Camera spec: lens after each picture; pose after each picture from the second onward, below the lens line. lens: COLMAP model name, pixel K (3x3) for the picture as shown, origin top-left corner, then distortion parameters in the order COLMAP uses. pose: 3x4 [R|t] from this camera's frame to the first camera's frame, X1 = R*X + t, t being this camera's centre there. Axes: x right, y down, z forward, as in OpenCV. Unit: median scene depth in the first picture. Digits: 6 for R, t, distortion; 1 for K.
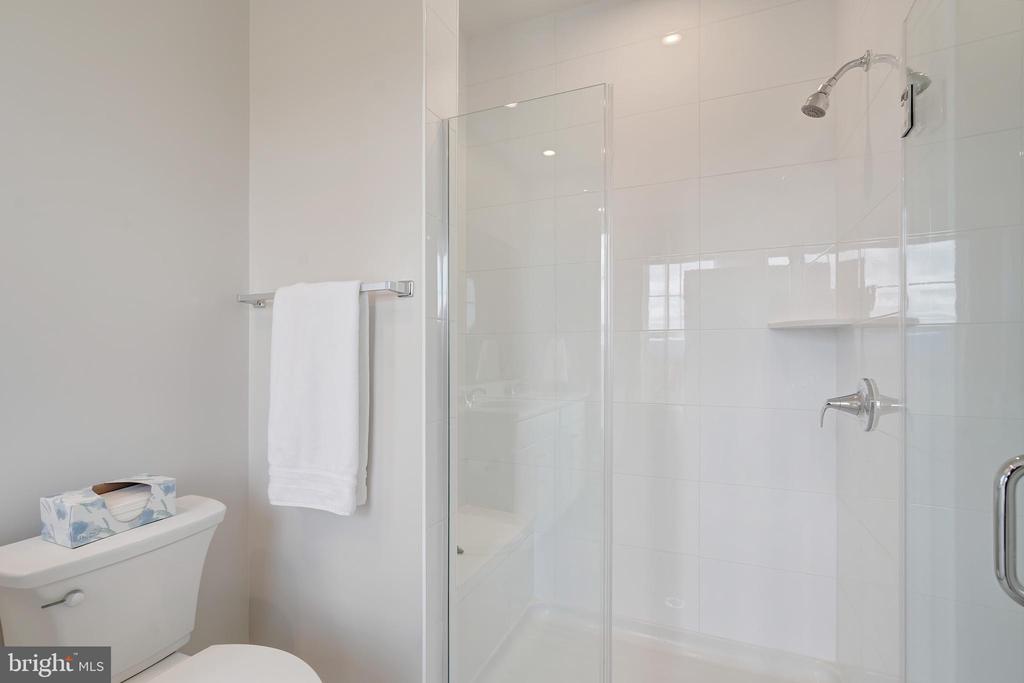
lens RADIAL K [[473.3, 0, 504.2], [0, 473.3, 351.2], [0, 0, 1]] dist [-0.004198, -0.000047]
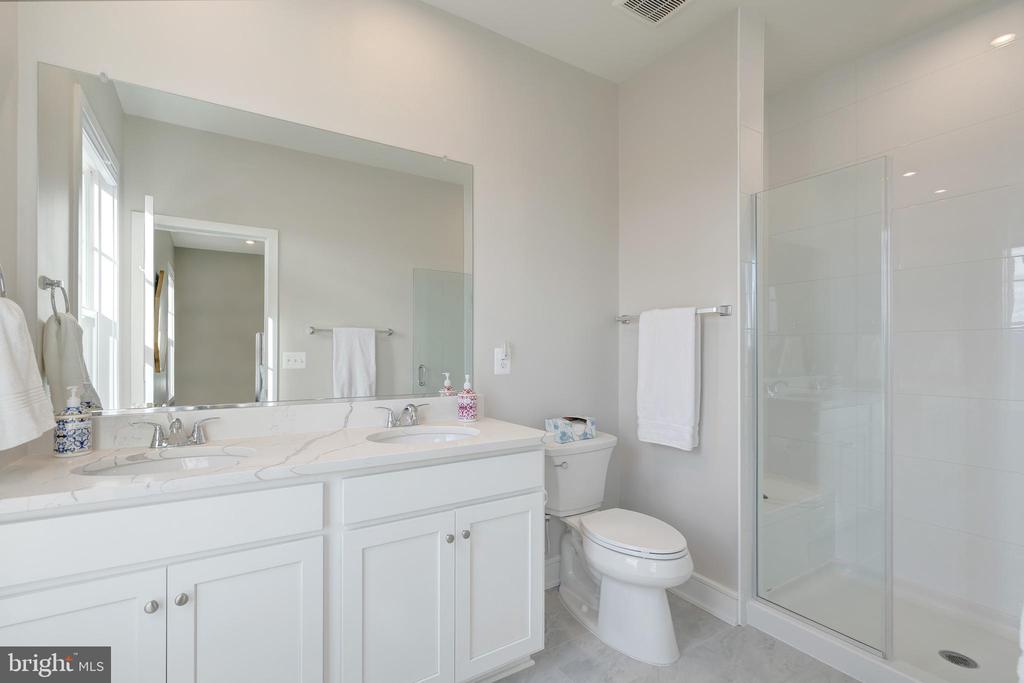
lens RADIAL K [[475.3, 0, 512.3], [0, 475.3, 348.1], [0, 0, 1]] dist [0.011912, 0.000027]
pose [[0.842671, -0.003518, -0.538417, 0.042839], [0.004214, 0.999991, 0.000062, -0.011061], [0.538412, -0.002322, 0.842679, -0.686020]]
